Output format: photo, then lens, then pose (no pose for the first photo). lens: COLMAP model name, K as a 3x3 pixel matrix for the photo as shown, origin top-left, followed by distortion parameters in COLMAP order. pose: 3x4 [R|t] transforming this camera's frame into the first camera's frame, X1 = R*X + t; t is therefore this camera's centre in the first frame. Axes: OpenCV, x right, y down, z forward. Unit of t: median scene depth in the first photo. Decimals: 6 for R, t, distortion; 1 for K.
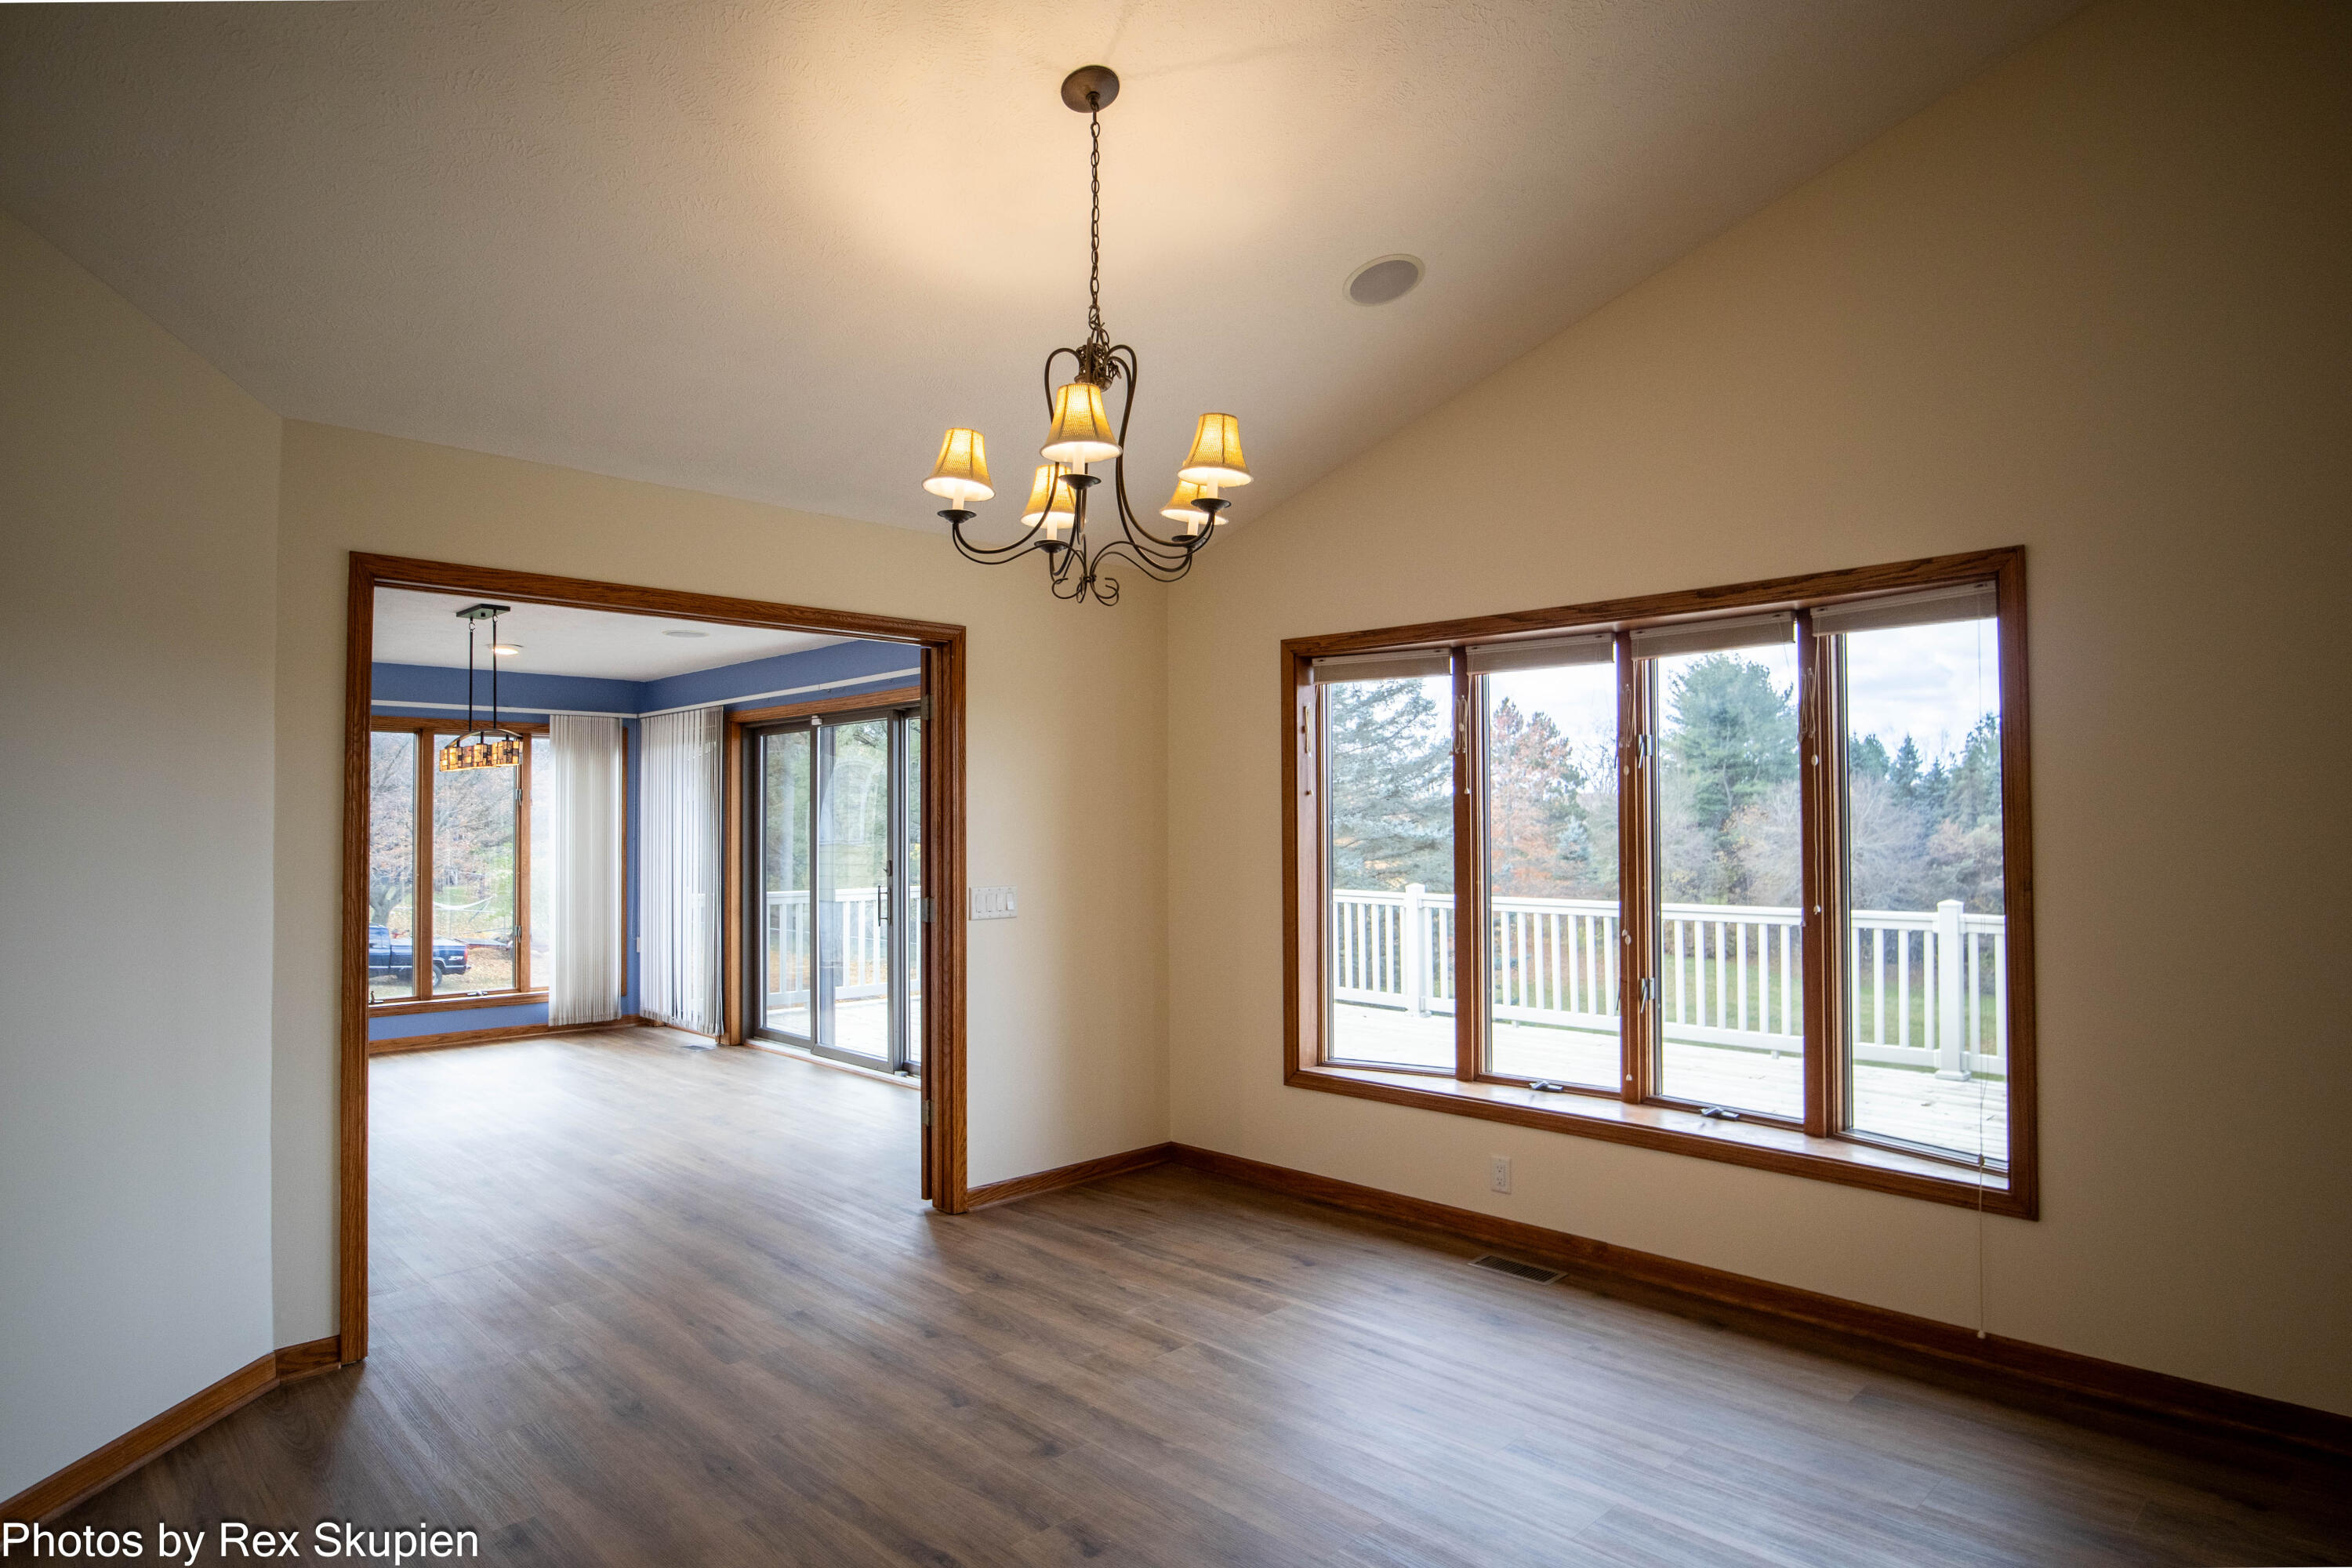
lens RADIAL K [[1342.2, 0, 1168.2], [0, 1342.2, 790.1], [0, 0, 1]] dist [0.003759, 0.001184]
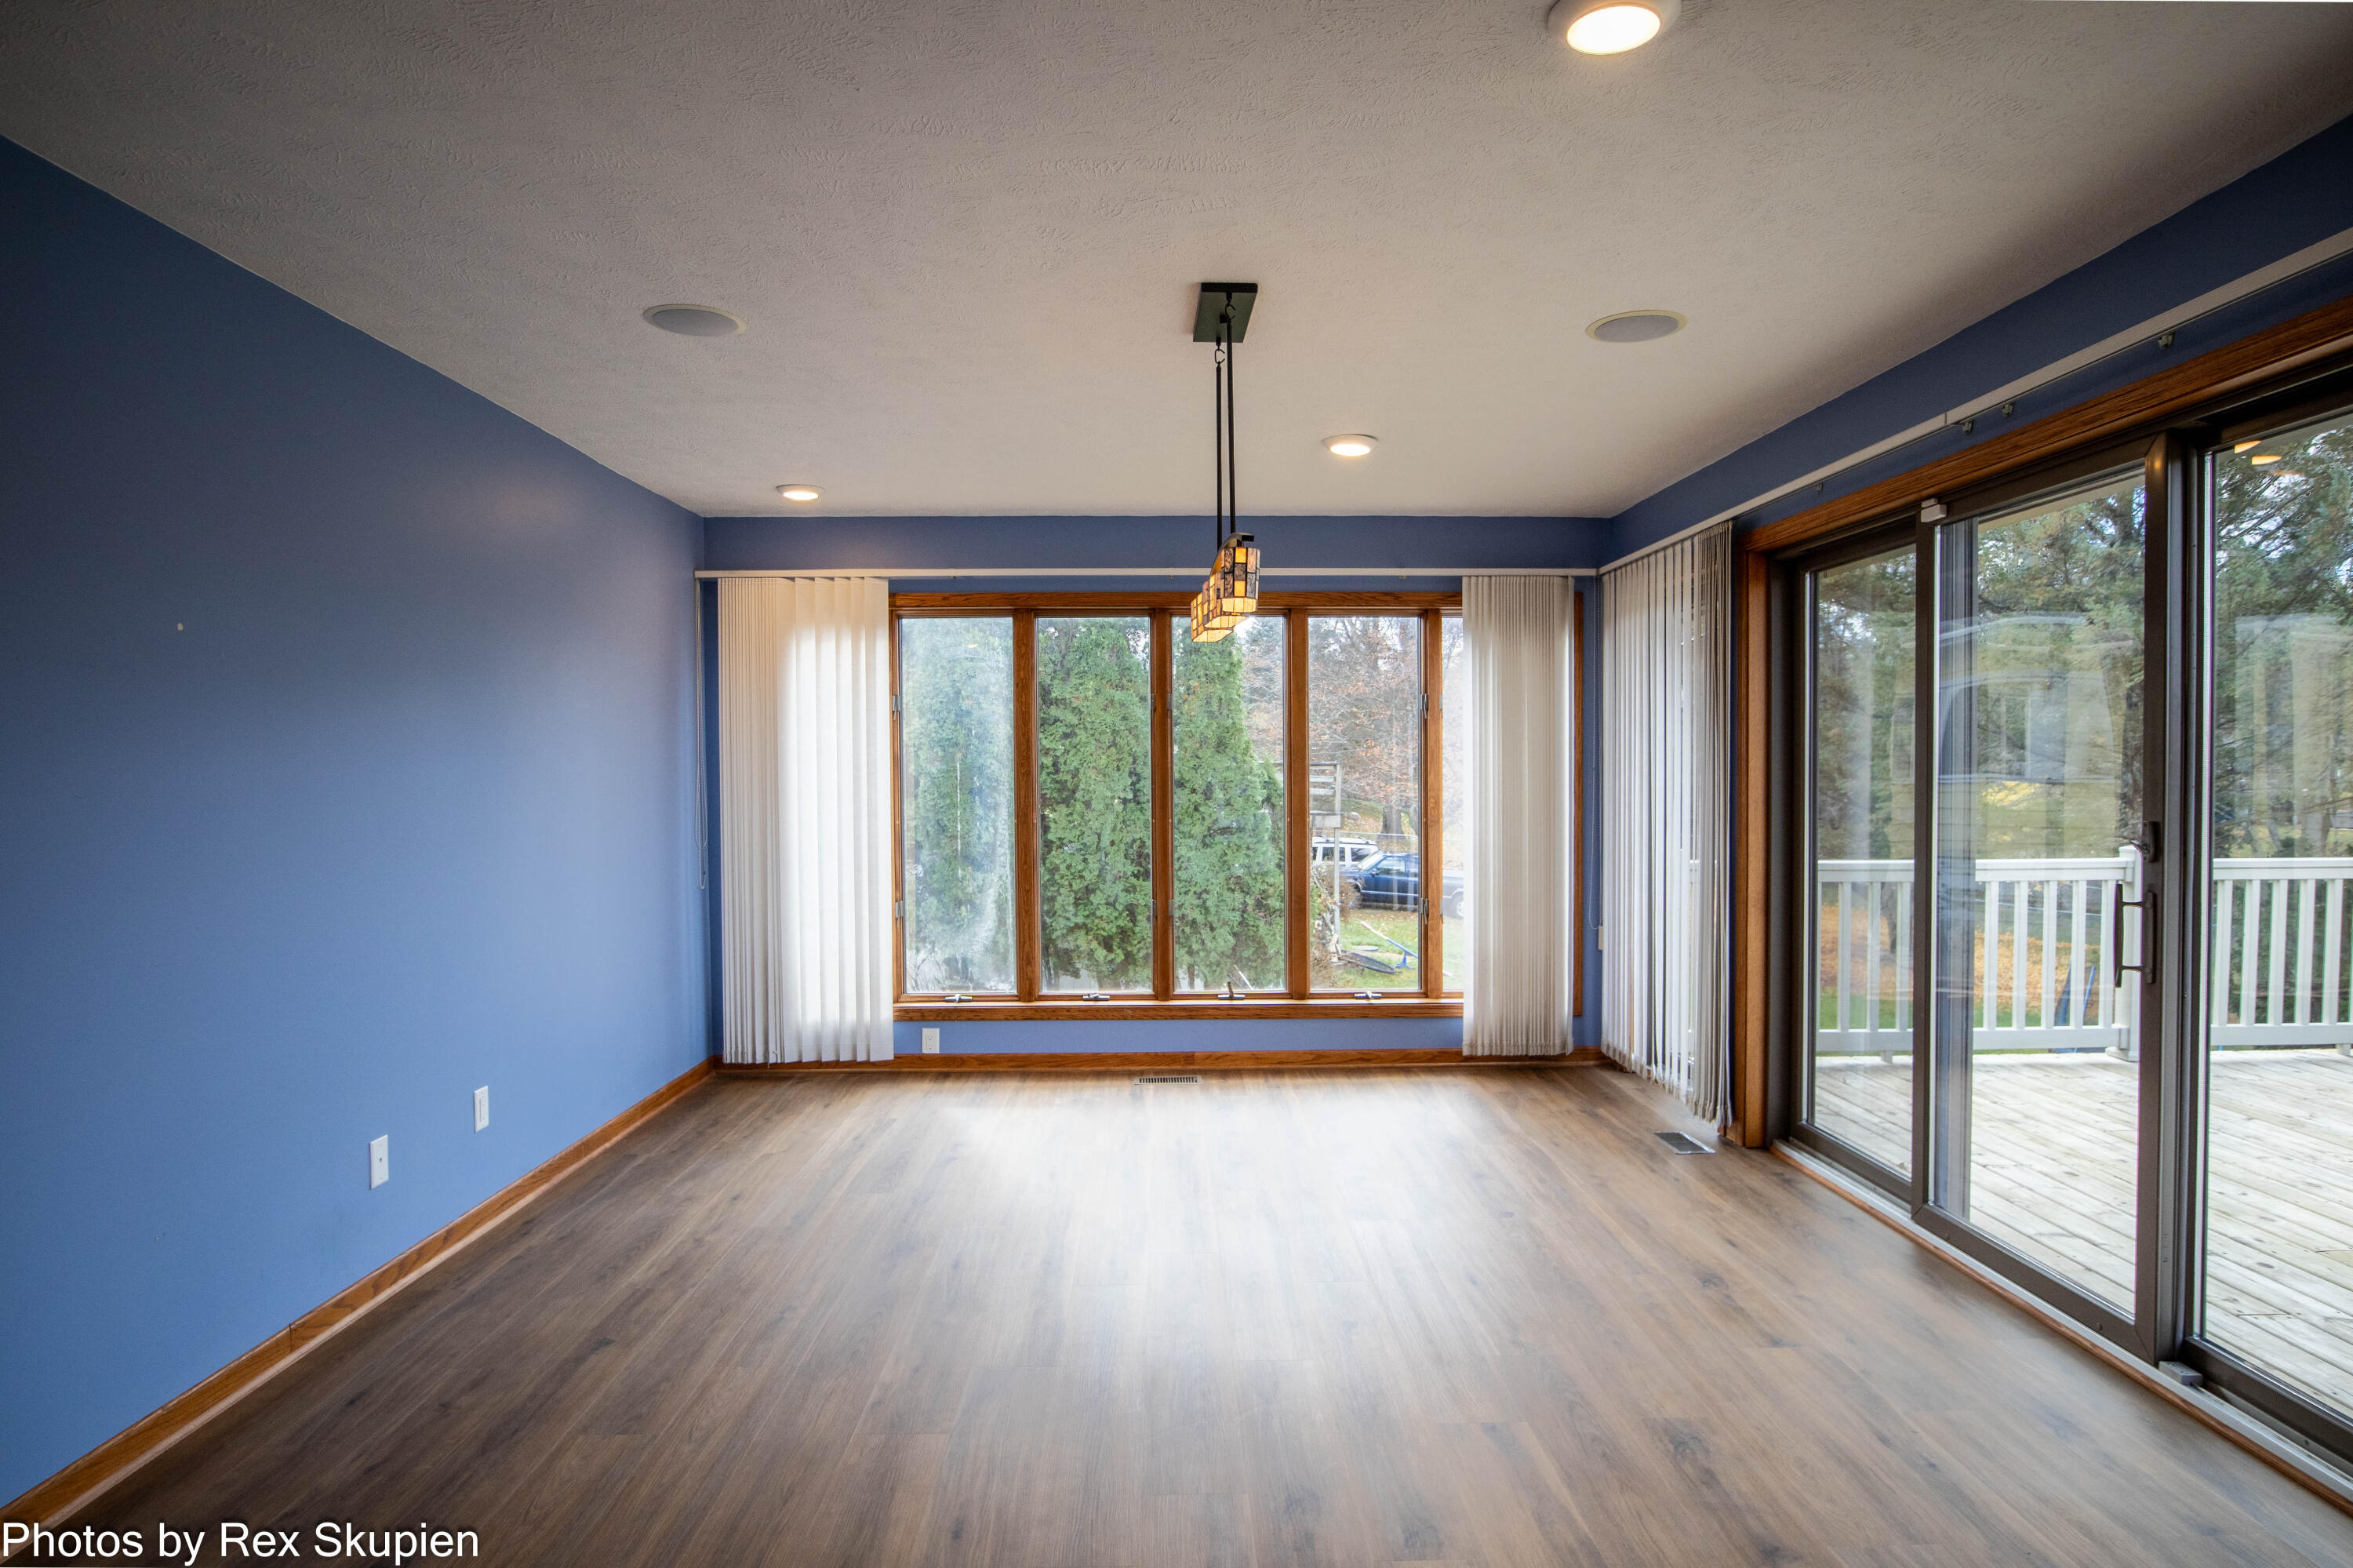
lens RADIAL K [[1342.8, 0, 1183.5], [0, 1342.8, 807.8], [0, 0, 1]] dist [0.003759, 0.001184]
pose [[0.743629, 0.020864, -0.668267, -0.127524], [0.018019, 0.998524, 0.051227, 0.019304], [0.668350, -0.050135, 0.742155, 0.429675]]
